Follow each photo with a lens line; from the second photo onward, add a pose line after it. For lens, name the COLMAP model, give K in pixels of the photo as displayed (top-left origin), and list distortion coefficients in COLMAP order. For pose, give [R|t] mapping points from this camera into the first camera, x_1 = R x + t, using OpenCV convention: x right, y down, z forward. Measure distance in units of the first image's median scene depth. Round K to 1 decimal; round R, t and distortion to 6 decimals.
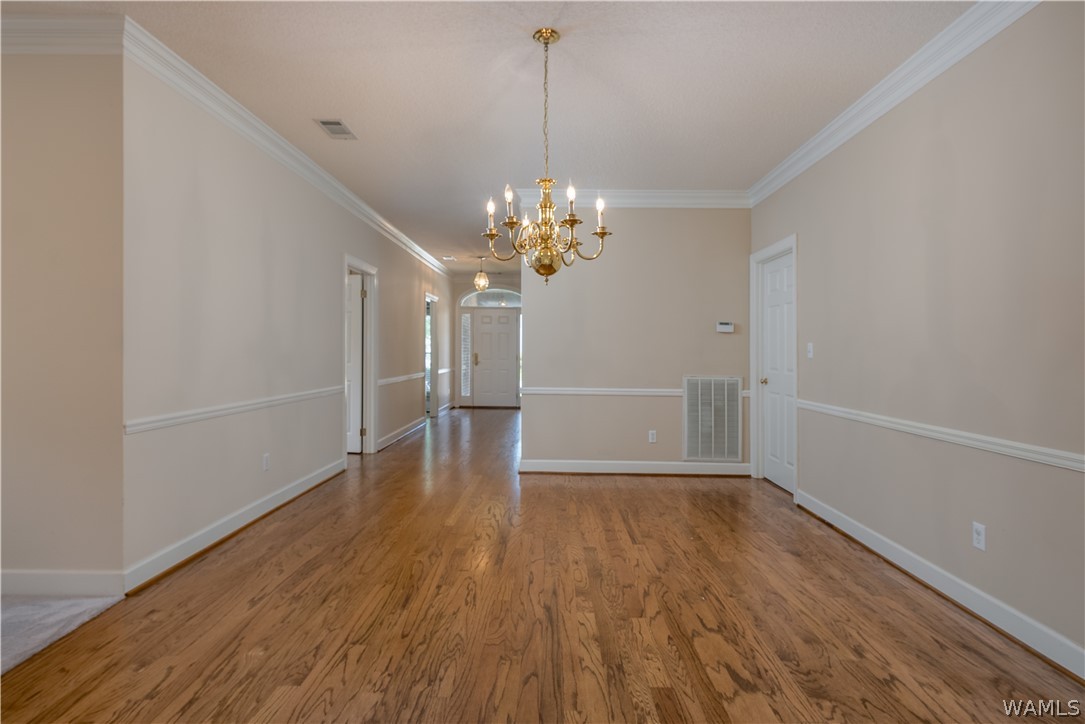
lens RADIAL K [[551.1, 0, 536.1], [0, 551.1, 349.5], [0, 0, 1]] dist [0.005554, 0.000004]
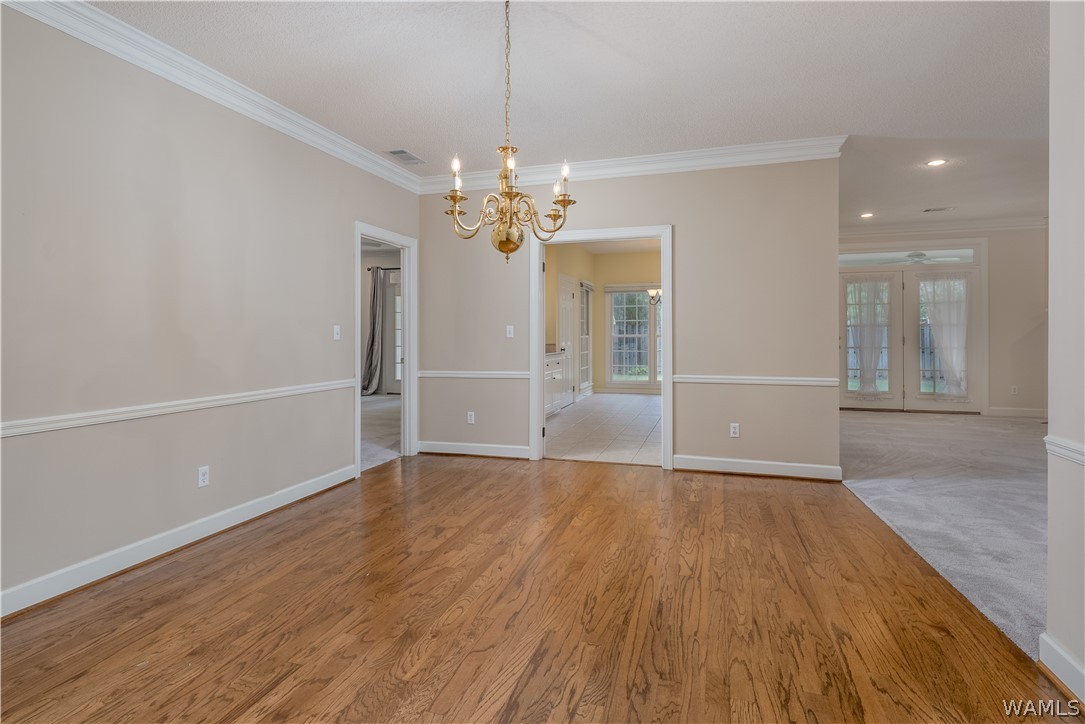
lens RADIAL K [[551.1, 0, 536.1], [0, 551.1, 349.5], [0, 0, 1]] dist [0.005554, 0.000004]
pose [[-0.959067, -0.014923, 0.282786, -0.315292], [-0.007176, 0.999571, 0.028413, -0.002020], [-0.283088, 0.025220, -0.958762, 2.092744]]
